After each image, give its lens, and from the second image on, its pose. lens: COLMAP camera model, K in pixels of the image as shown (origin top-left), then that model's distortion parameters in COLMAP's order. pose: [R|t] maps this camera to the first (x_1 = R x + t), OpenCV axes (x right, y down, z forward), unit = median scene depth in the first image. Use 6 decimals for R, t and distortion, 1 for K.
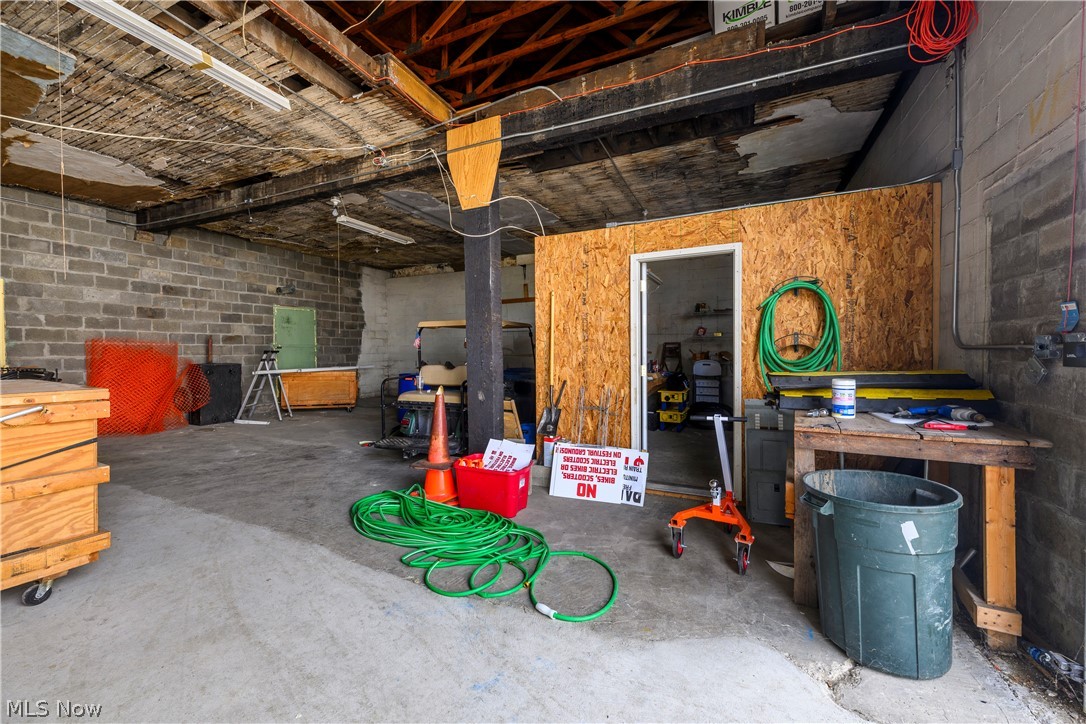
lens RADIAL K [[428.6, 0, 541.5], [0, 428.6, 357.9], [0, 0, 1]] dist [-0.000753, 0.000003]
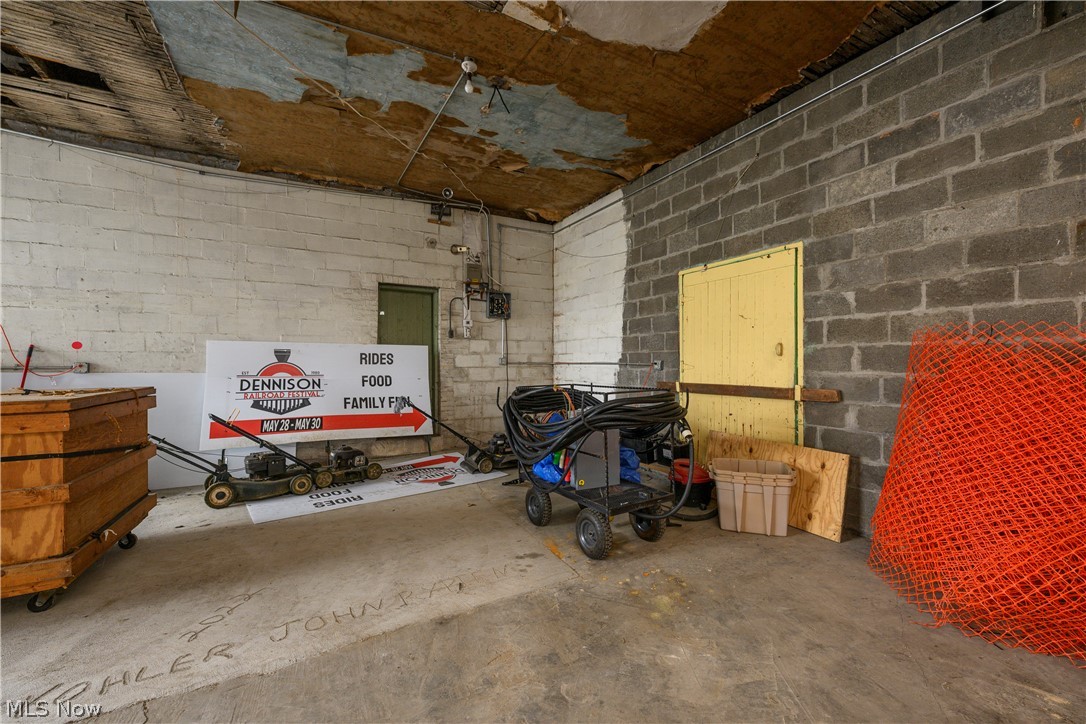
lens RADIAL K [[428.6, 0, 541.5], [0, 428.6, 357.9], [0, 0, 1]] dist [-0.000753, 0.000003]
pose [[-0.586587, -0.005814, -0.809866, -0.768134], [-0.014417, 0.999891, 0.003264, -0.024025], [0.809758, 0.013591, -0.586606, 1.454836]]
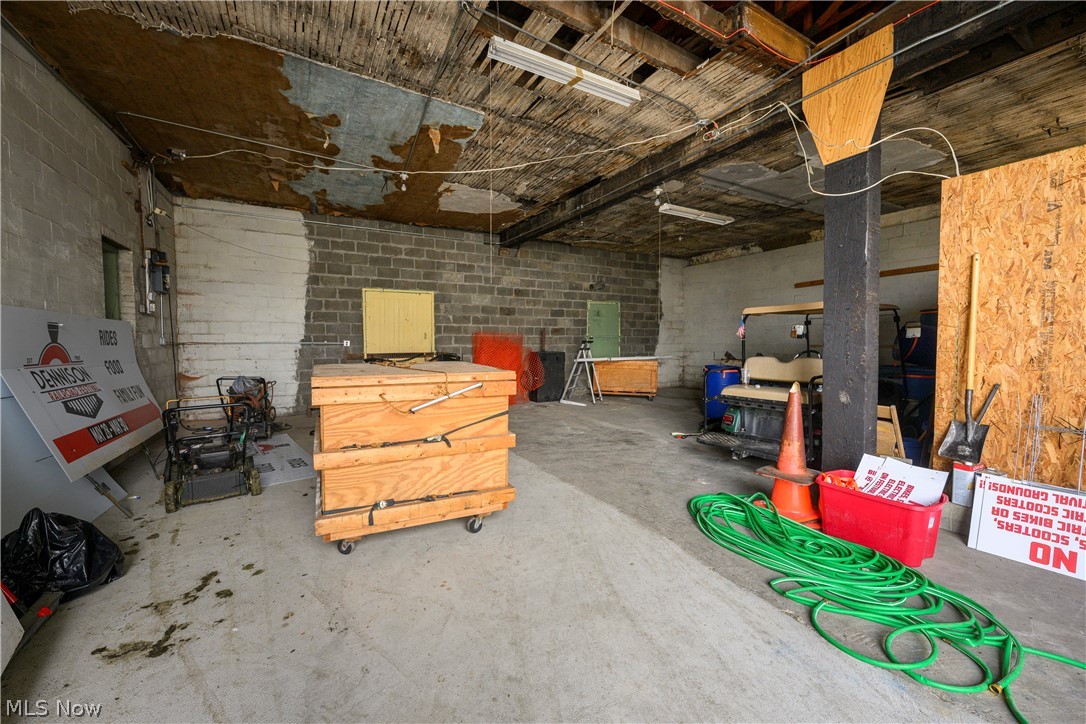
lens RADIAL K [[428.6, 0, 541.5], [0, 428.6, 357.9], [0, 0, 1]] dist [-0.000753, 0.000003]
pose [[0.812390, 0.022504, -0.582680, -0.139047], [-0.009985, 0.999645, 0.024687, 0.002193], [0.583029, -0.014237, 0.812327, 0.031217]]
